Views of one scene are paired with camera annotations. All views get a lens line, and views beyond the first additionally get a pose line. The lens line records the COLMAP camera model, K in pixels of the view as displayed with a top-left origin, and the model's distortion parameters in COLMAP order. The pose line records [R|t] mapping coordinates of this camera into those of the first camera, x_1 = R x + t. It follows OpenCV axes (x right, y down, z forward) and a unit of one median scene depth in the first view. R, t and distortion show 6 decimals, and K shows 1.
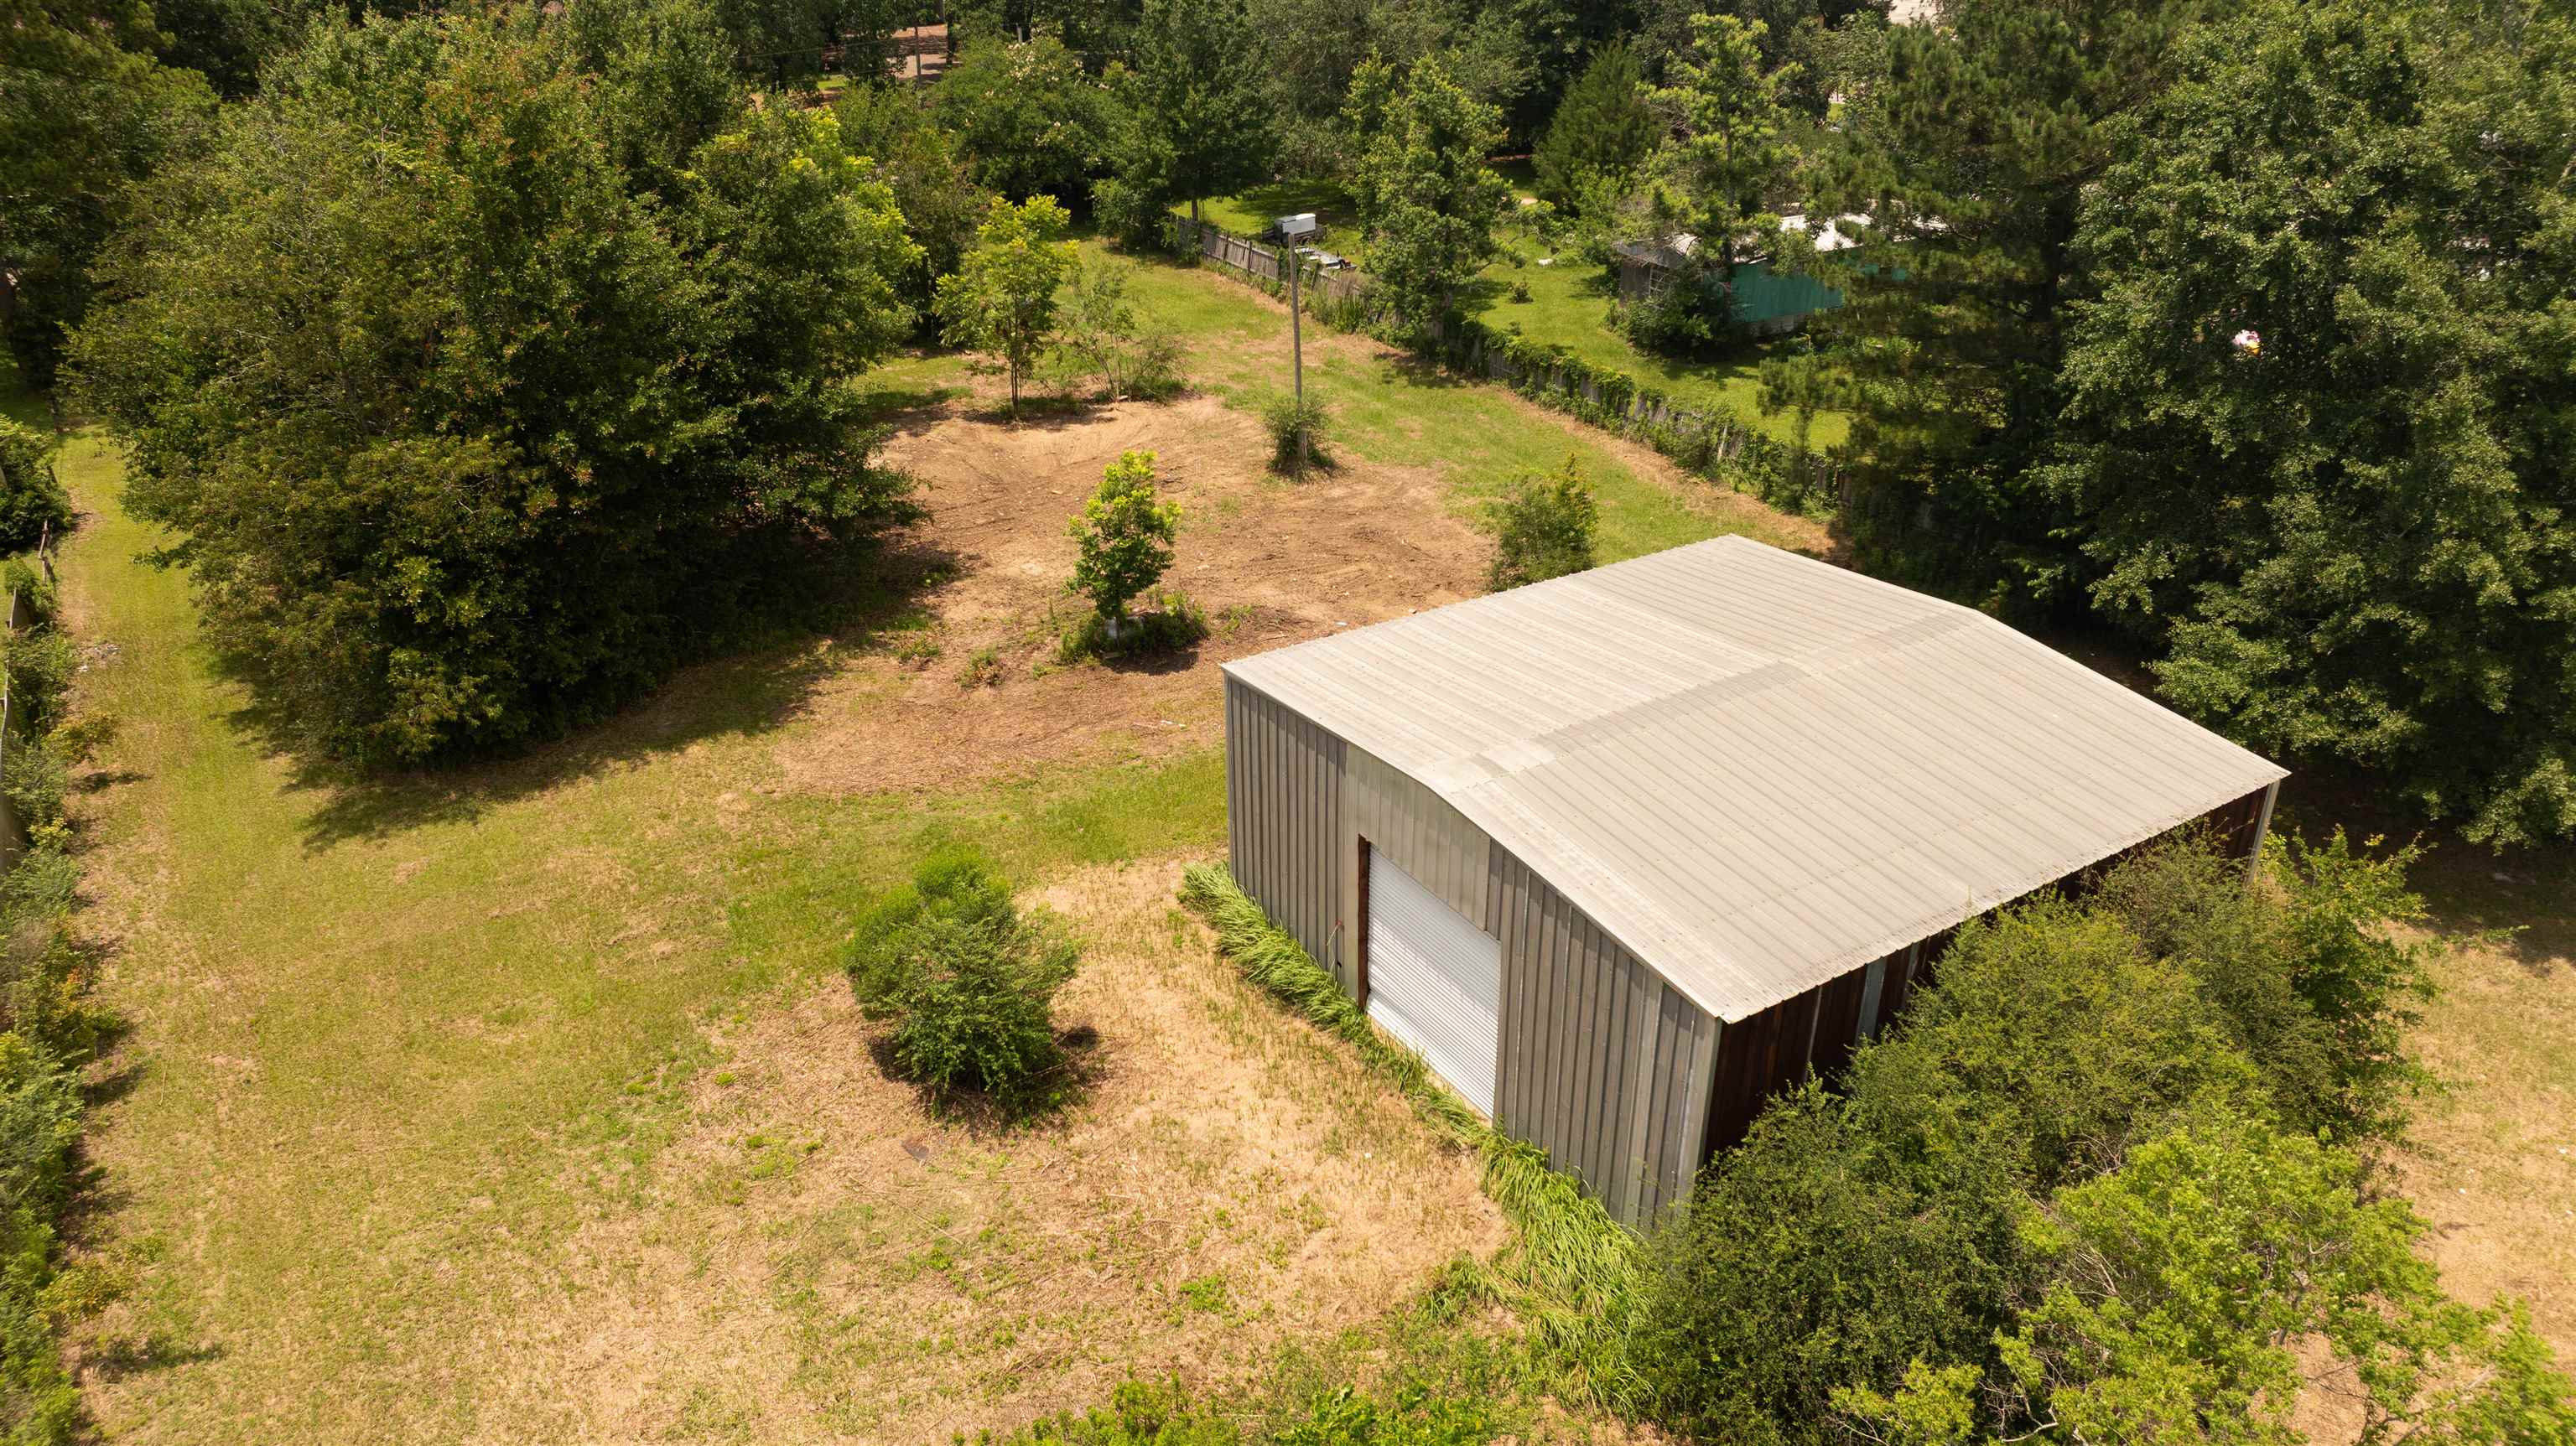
lens RADIAL K [[1818.2, 0, 1287.6], [0, 1818.2, 711.7], [0, 0, 1]] dist [-0.026216, 0.026081]
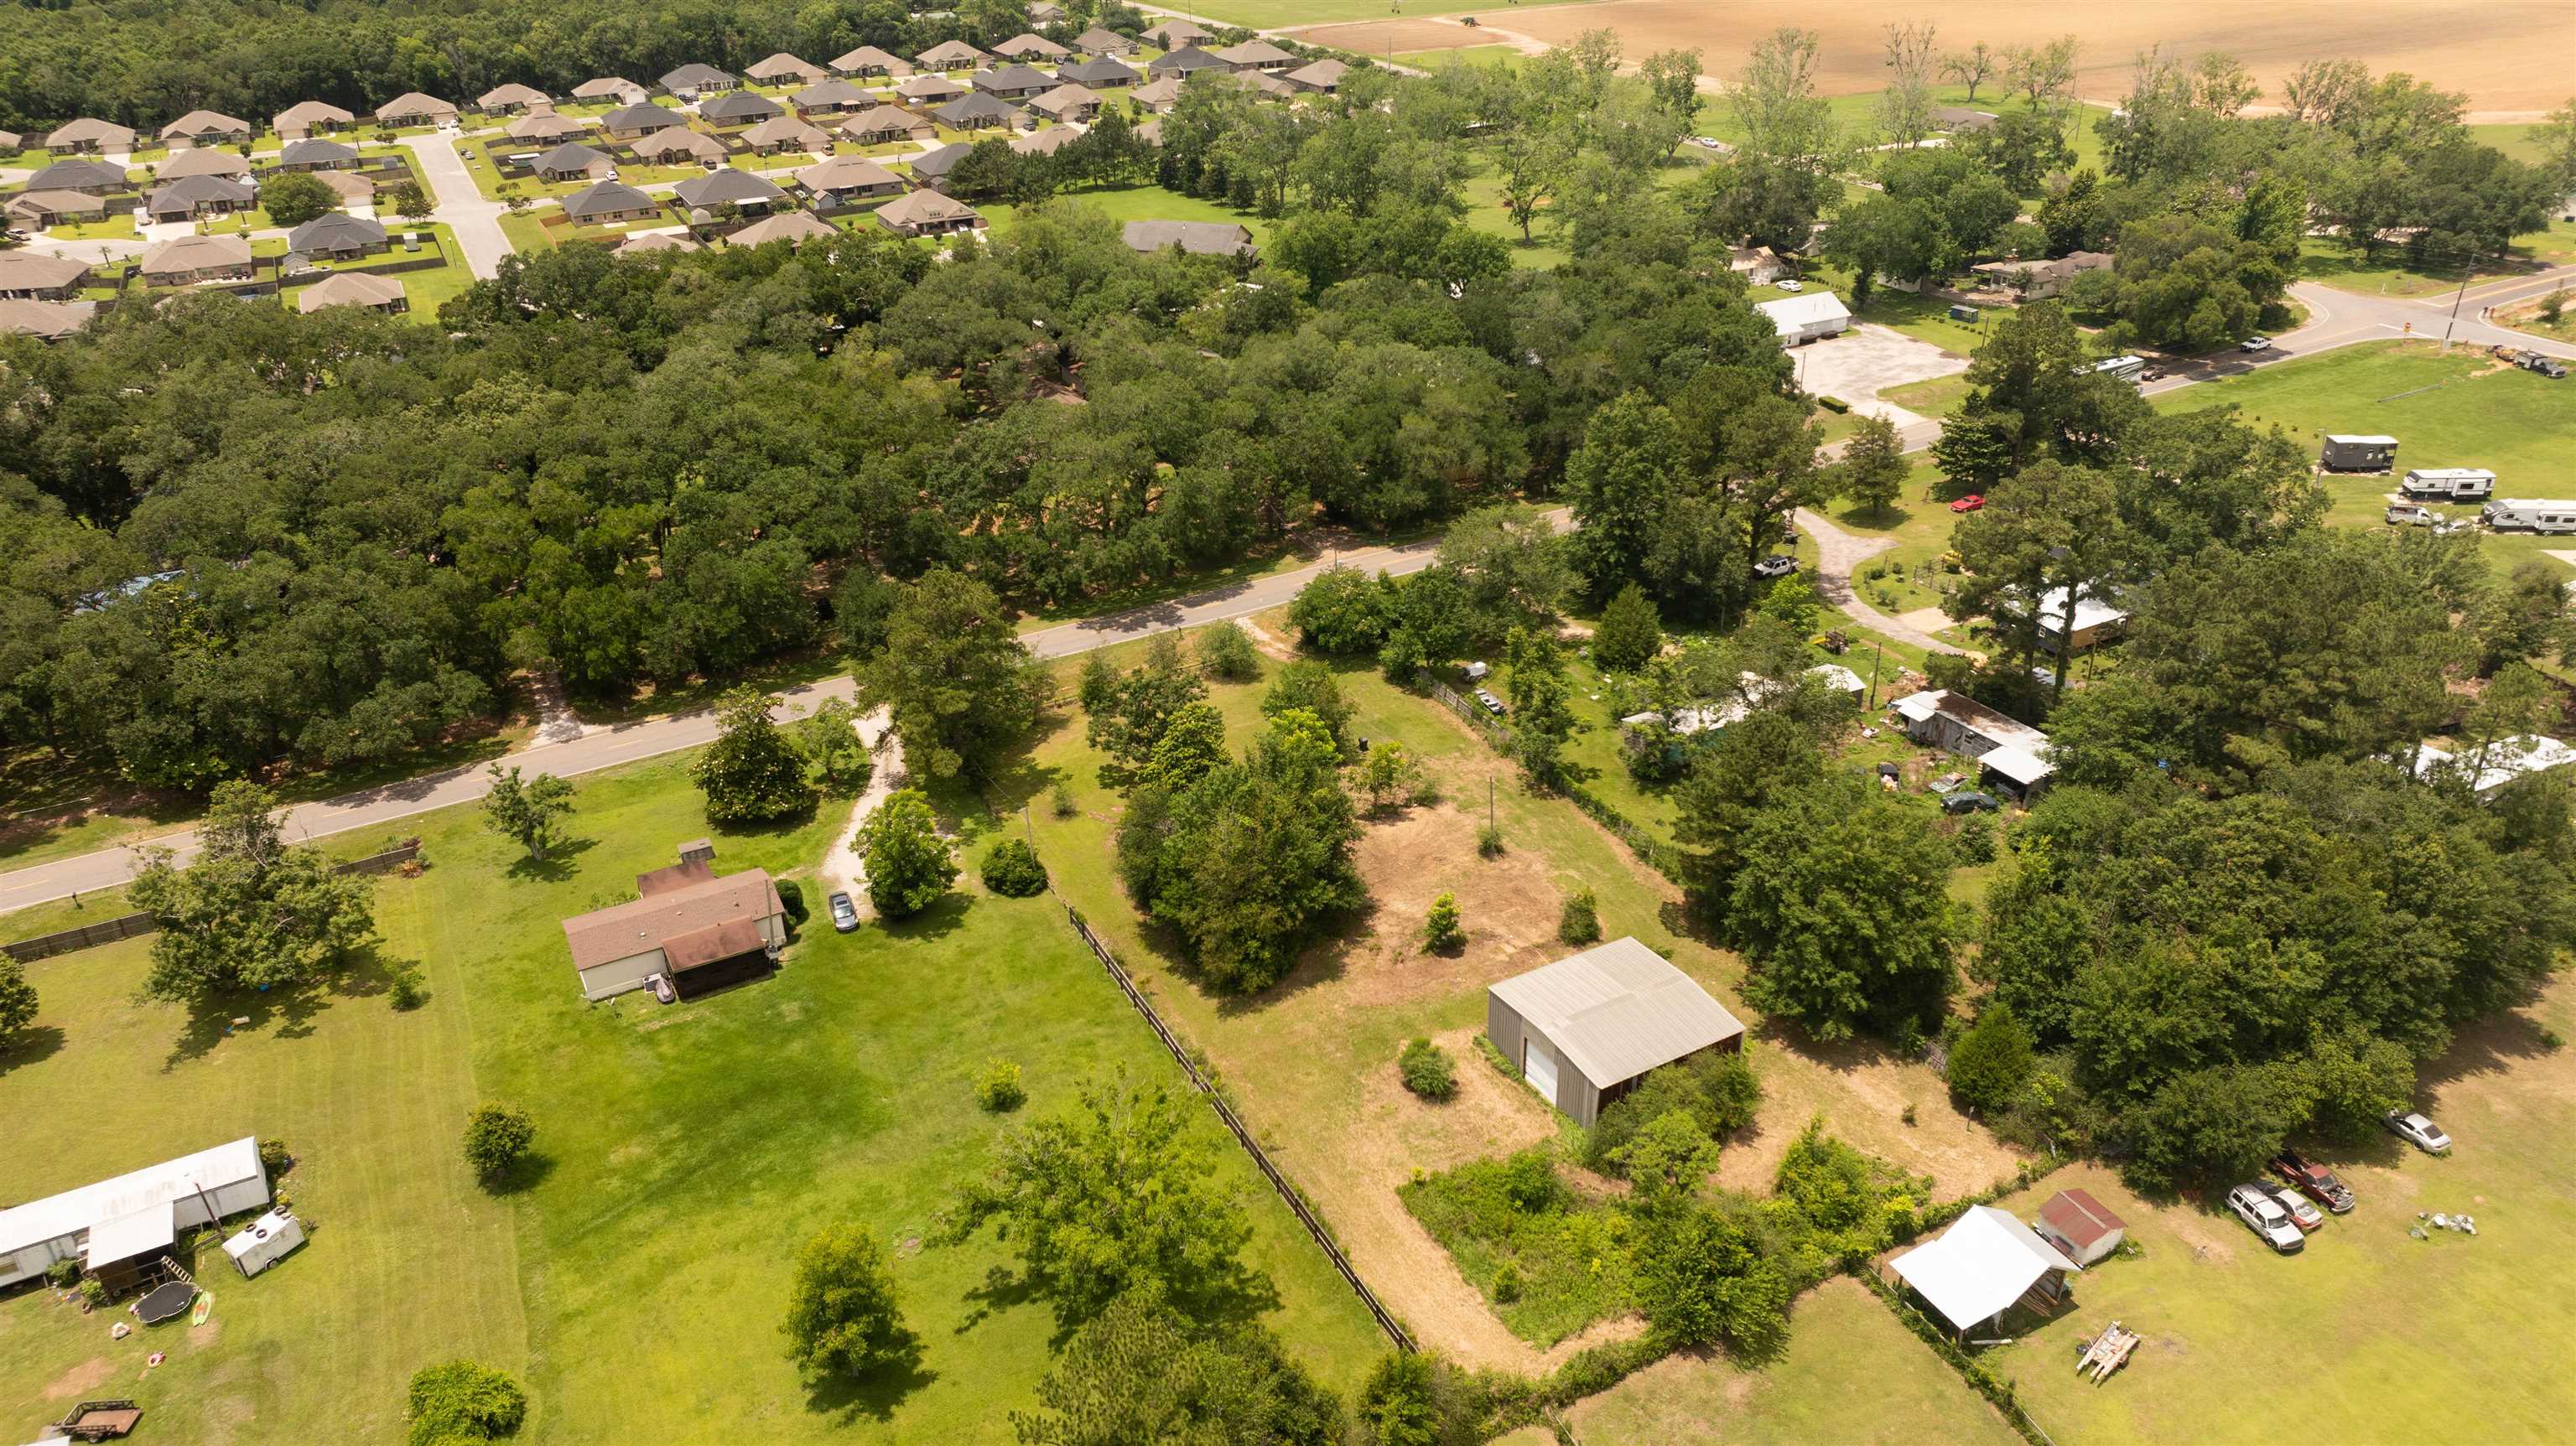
lens RADIAL K [[1818.2, 0, 1278.2], [0, 1818.2, 738.4], [0, 0, 1]] dist [-0.026216, 0.026081]
pose [[0.998414, 0.012345, -0.054919, -0.219515], [-0.009983, 0.999022, 0.043074, -0.568018], [0.055397, -0.042457, 0.997561, -2.273042]]
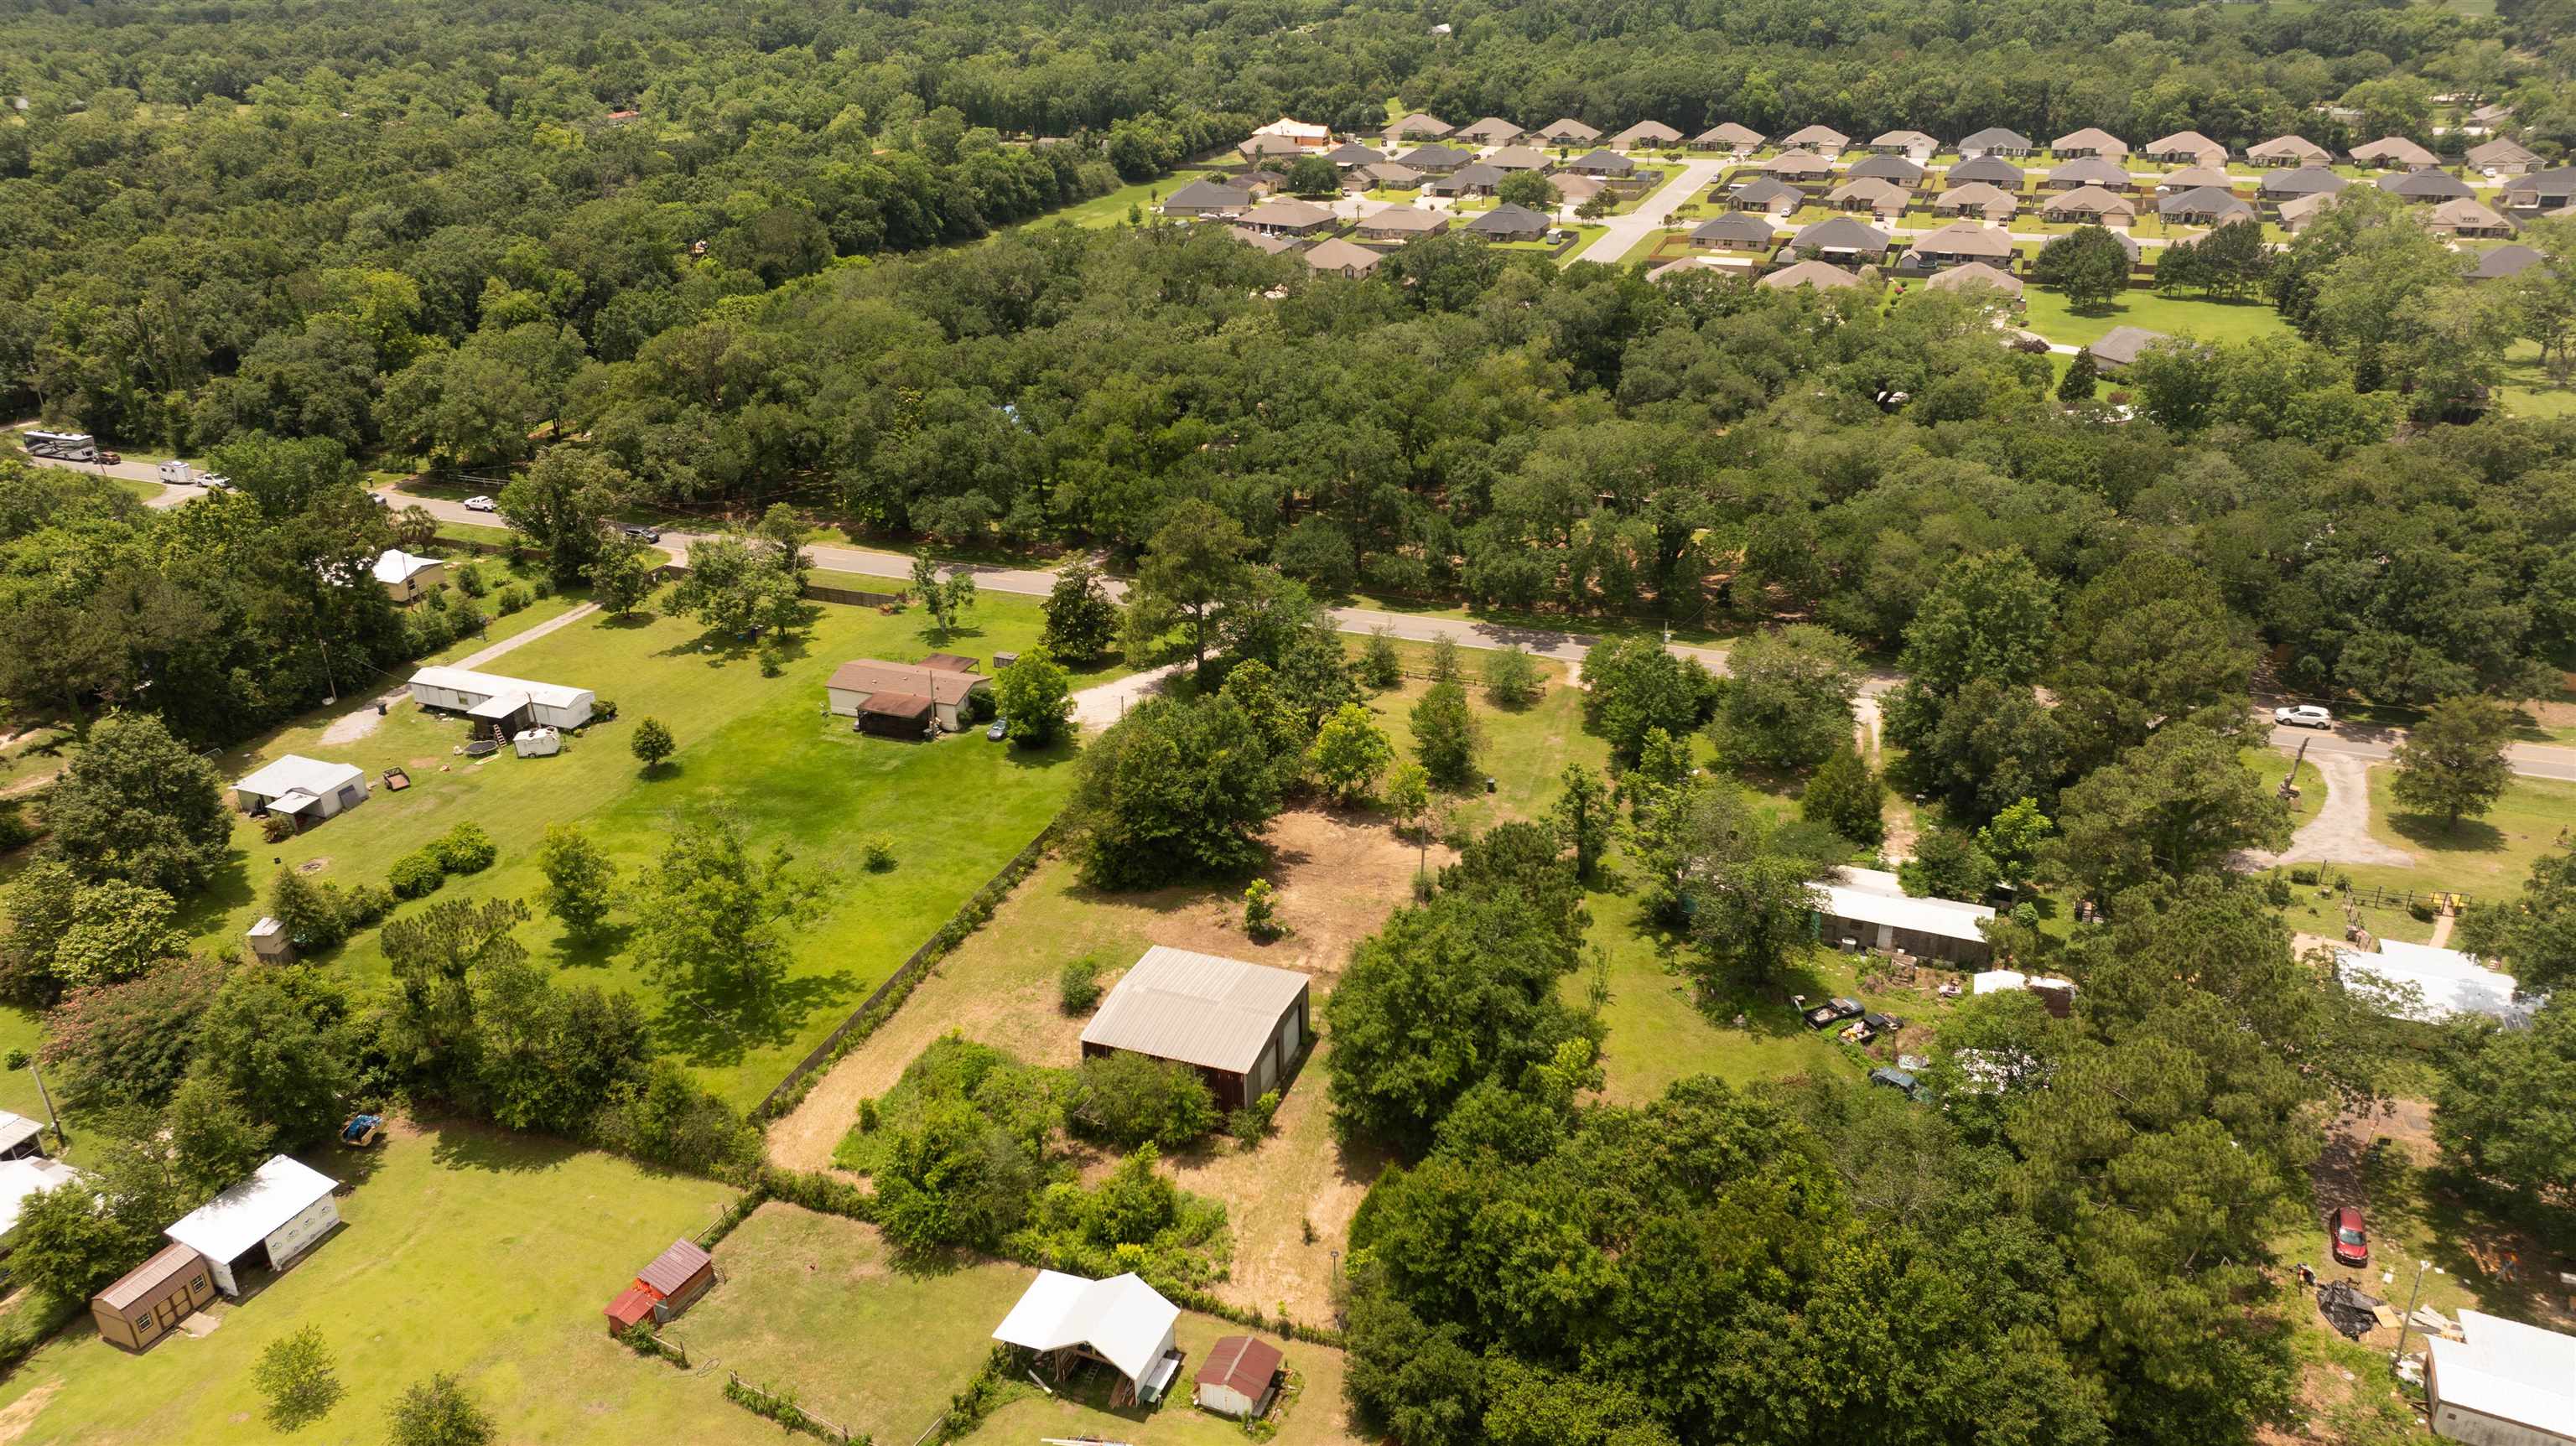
lens RADIAL K [[1818.2, 0, 1288.6], [0, 1818.2, 729.3], [0, 0, 1]] dist [-0.026216, 0.026081]
pose [[0.608937, 0.330345, -0.721158, 2.354942], [-0.331373, 0.931962, 0.147102, -0.945797], [0.720686, 0.149396, 0.676973, -1.319559]]
